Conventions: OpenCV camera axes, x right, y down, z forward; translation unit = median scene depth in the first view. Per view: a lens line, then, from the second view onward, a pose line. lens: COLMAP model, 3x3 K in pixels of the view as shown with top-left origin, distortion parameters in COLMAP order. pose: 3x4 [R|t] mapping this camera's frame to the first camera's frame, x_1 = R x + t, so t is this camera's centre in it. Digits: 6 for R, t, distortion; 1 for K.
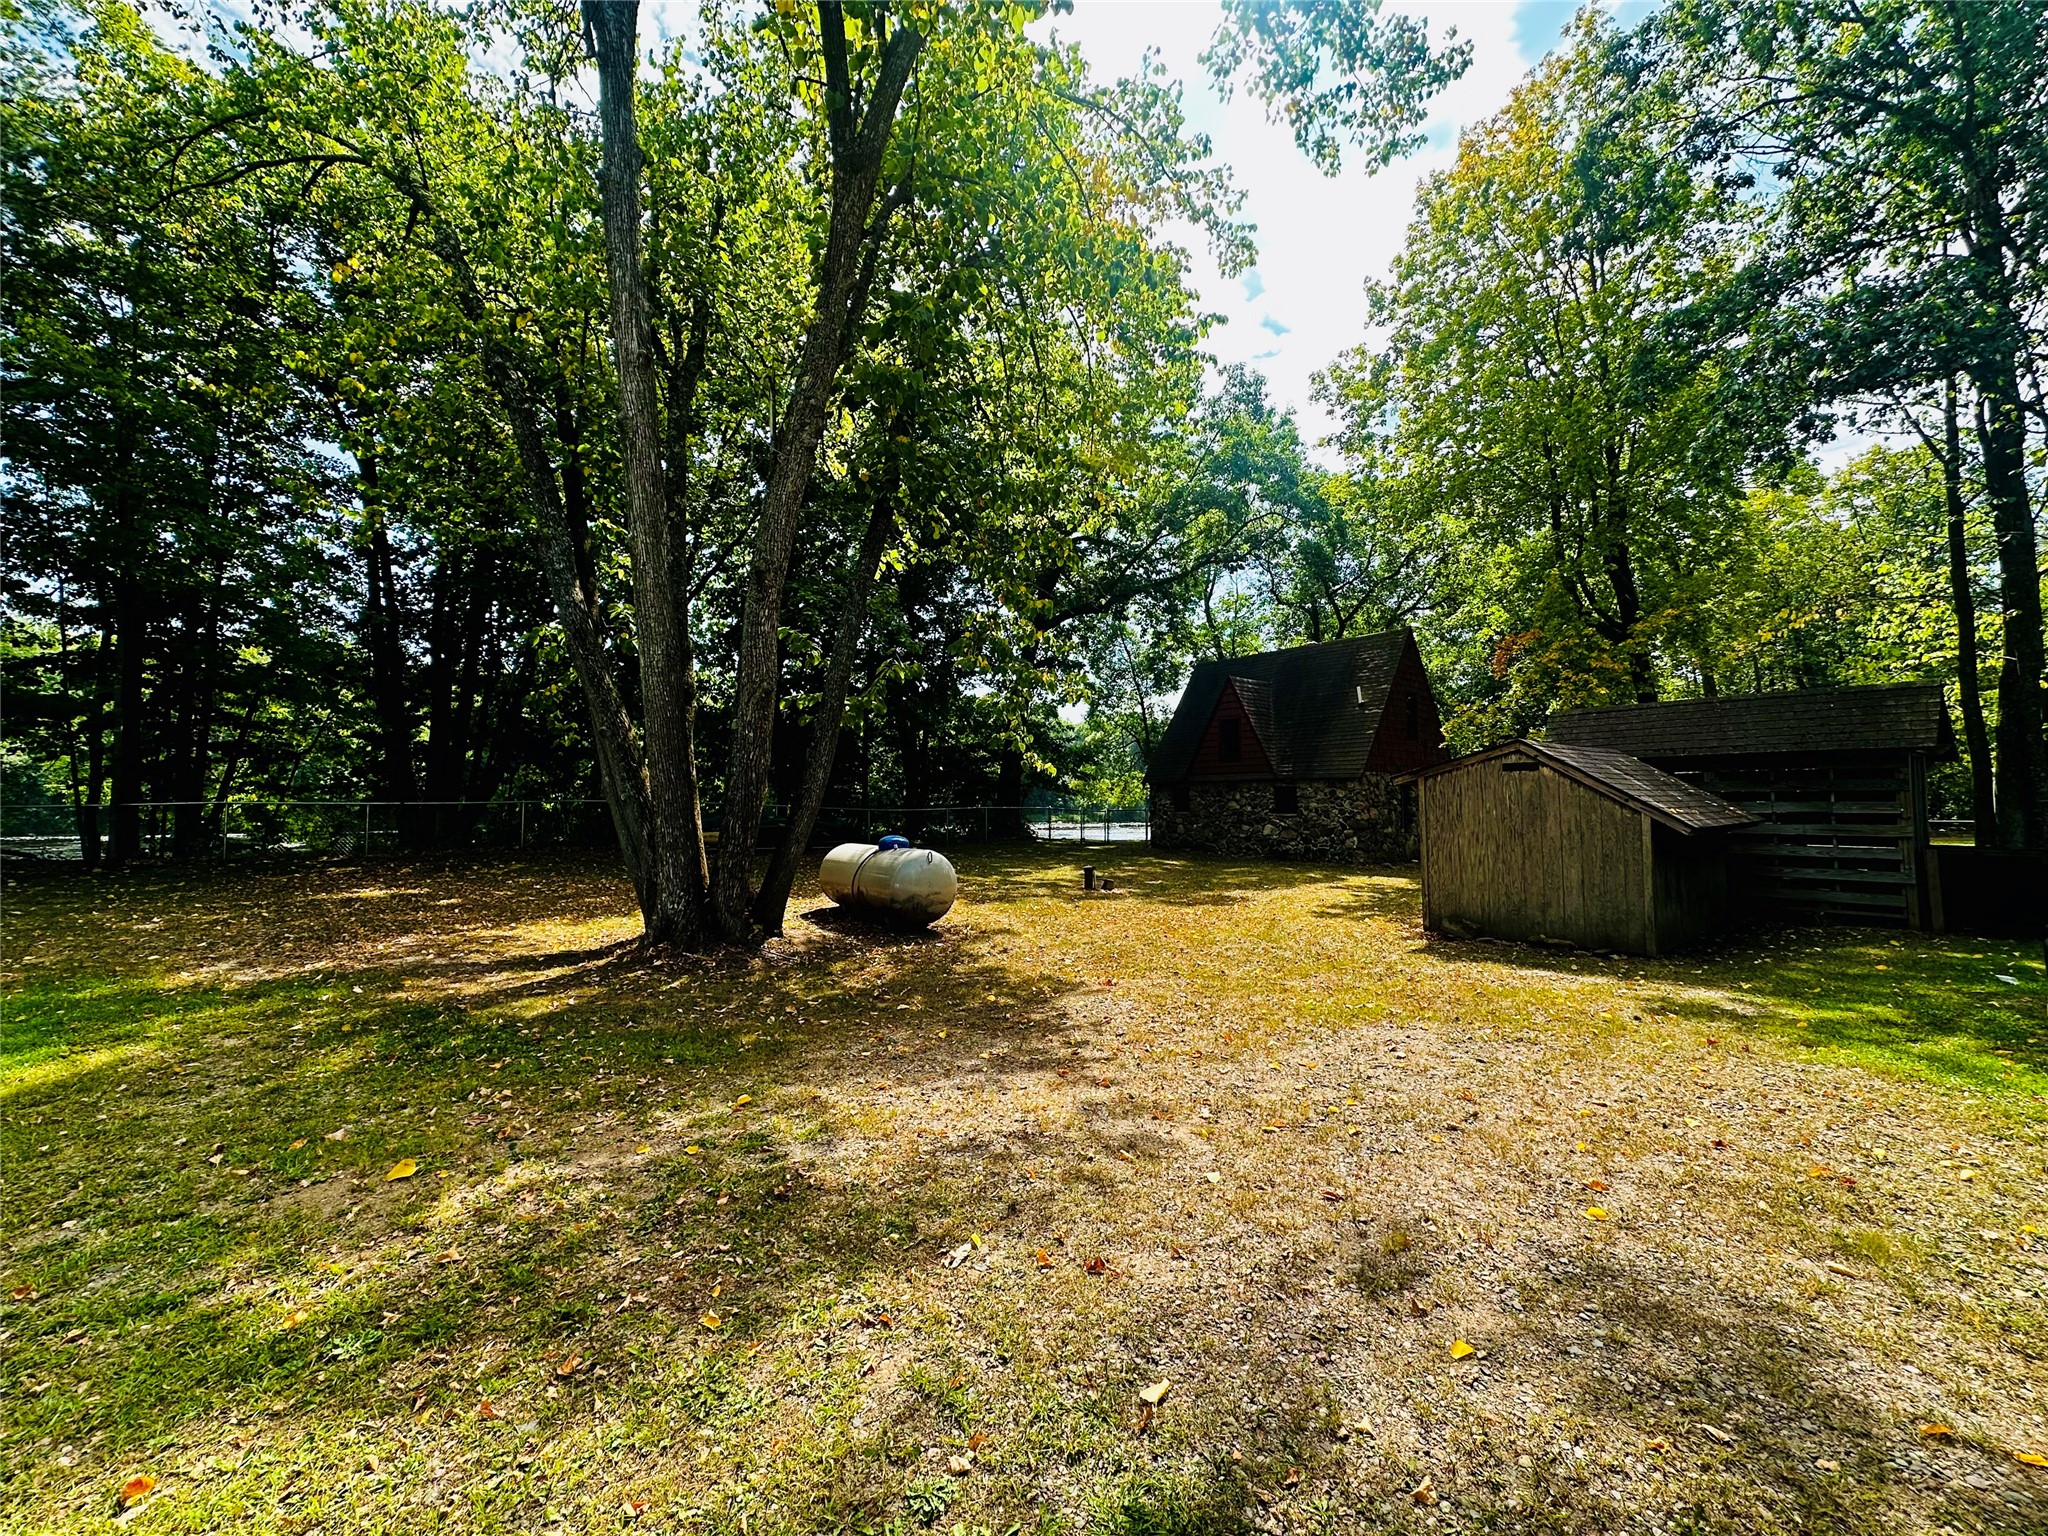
lens RADIAL K [[815.0, 0, 1020.9], [0, 815.0, 768.6], [0, 0, 1]] dist [-0.002071, 0.000711]
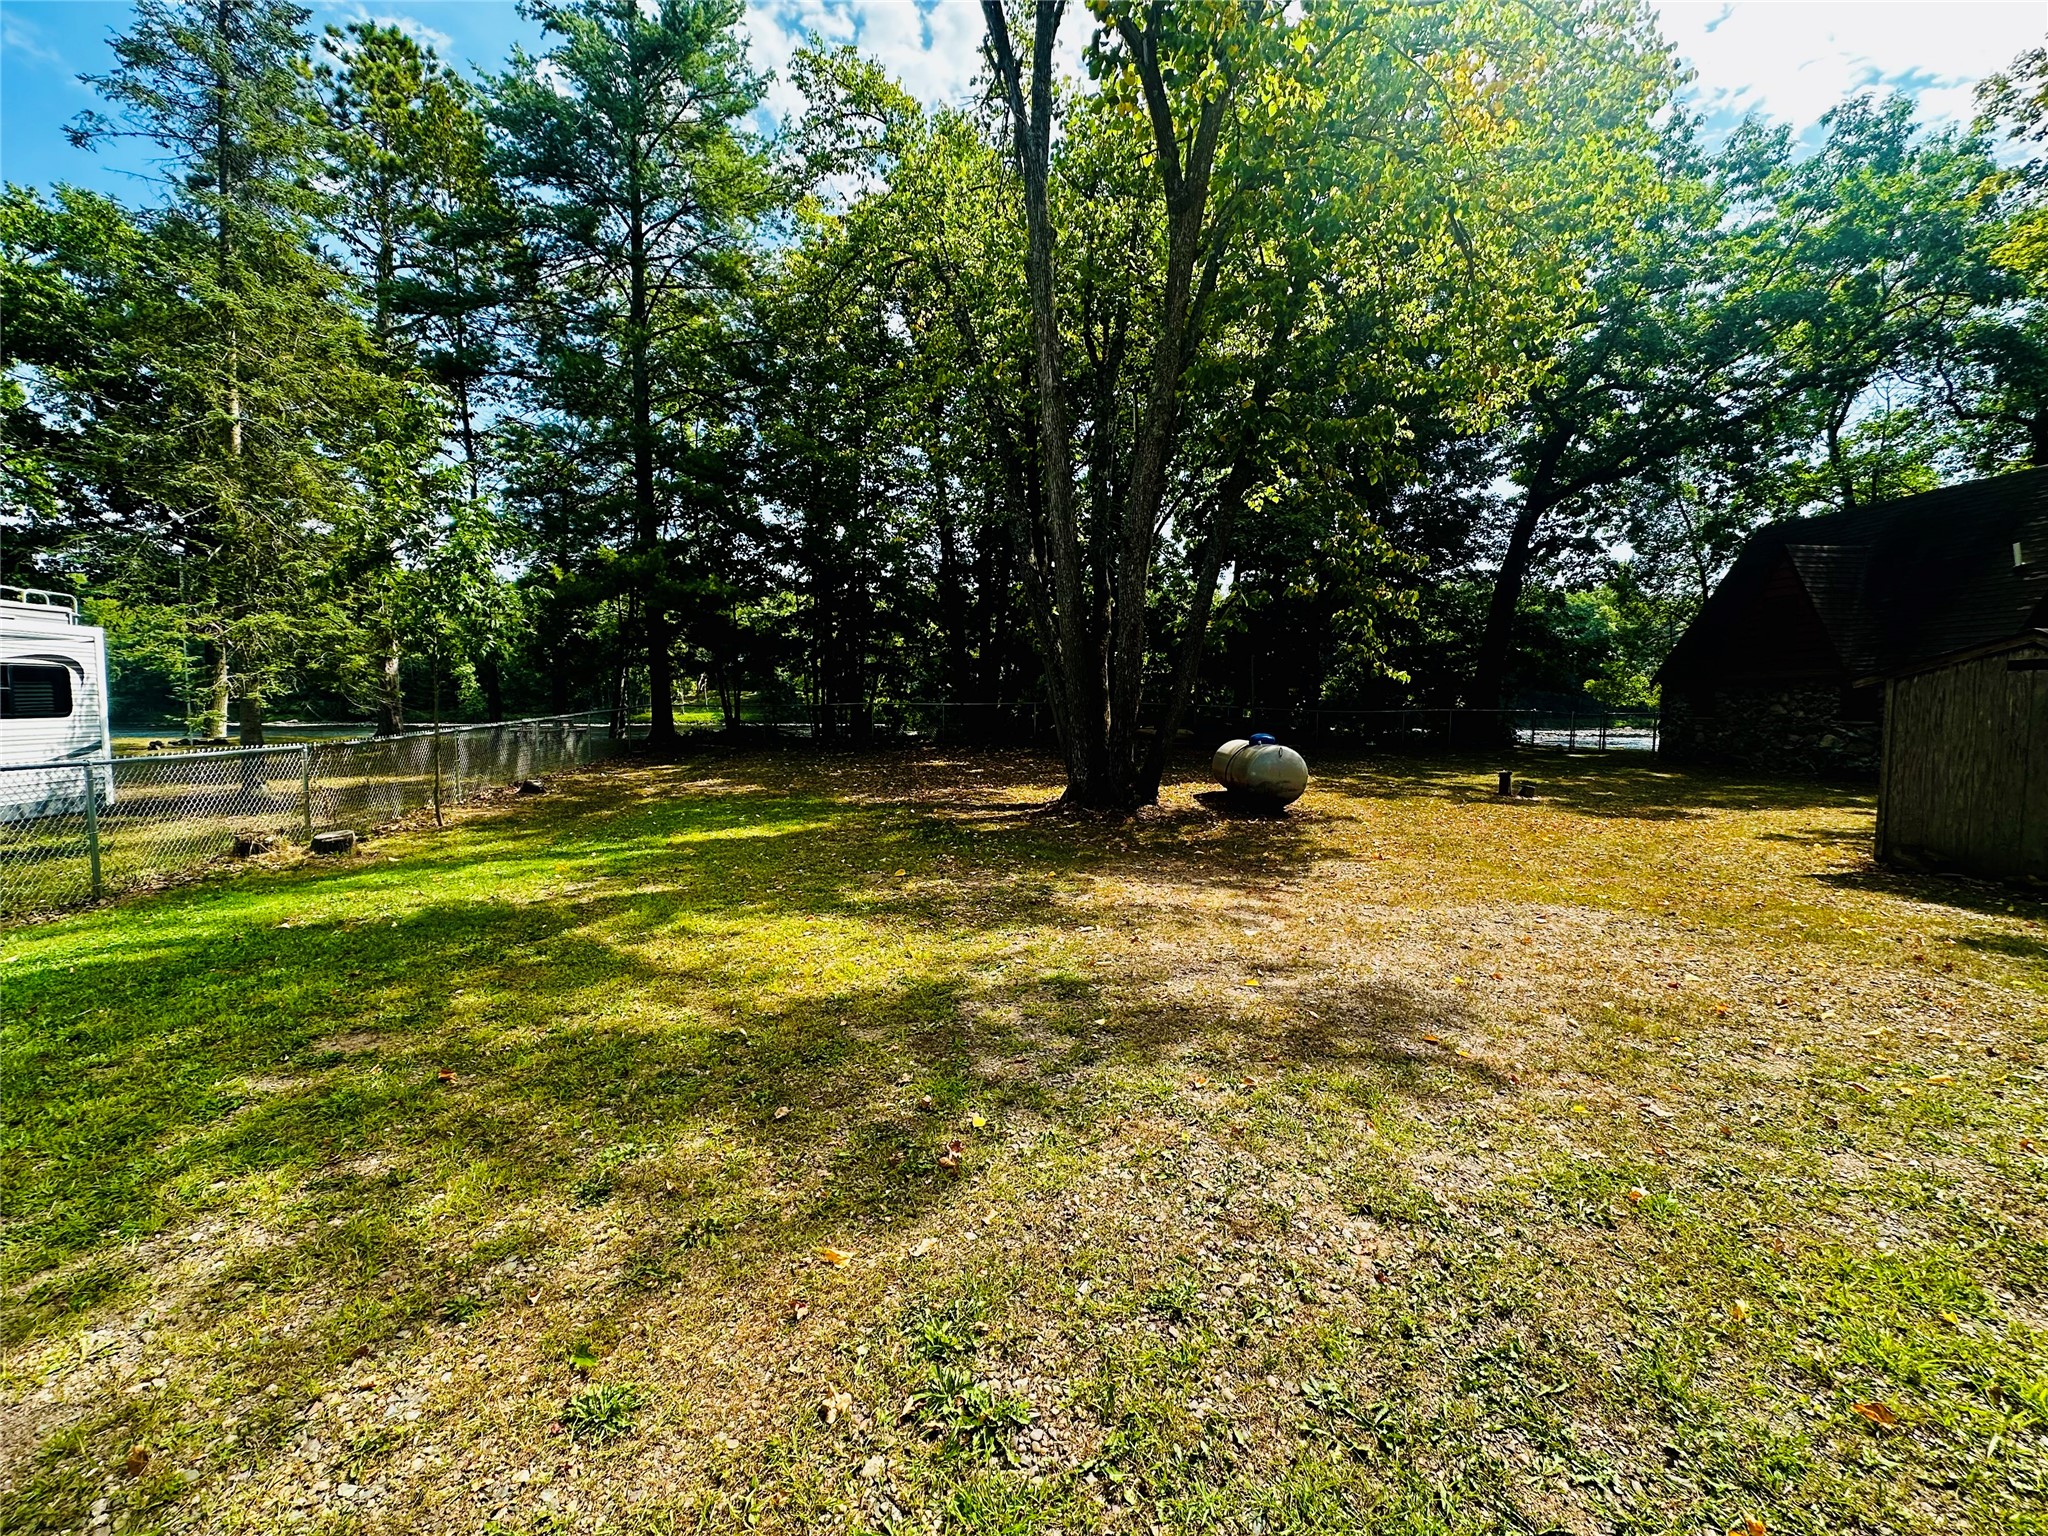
lens RADIAL K [[815.0, 0, 1024.0], [0, 815.0, 771.0], [0, 0, 1]] dist [-0.002071, 0.000711]
pose [[0.820831, 0.050337, -0.568949, 0.147998], [0.021529, 0.992674, 0.118886, -0.008173], [0.570766, -0.109834, 0.813734, -0.113243]]
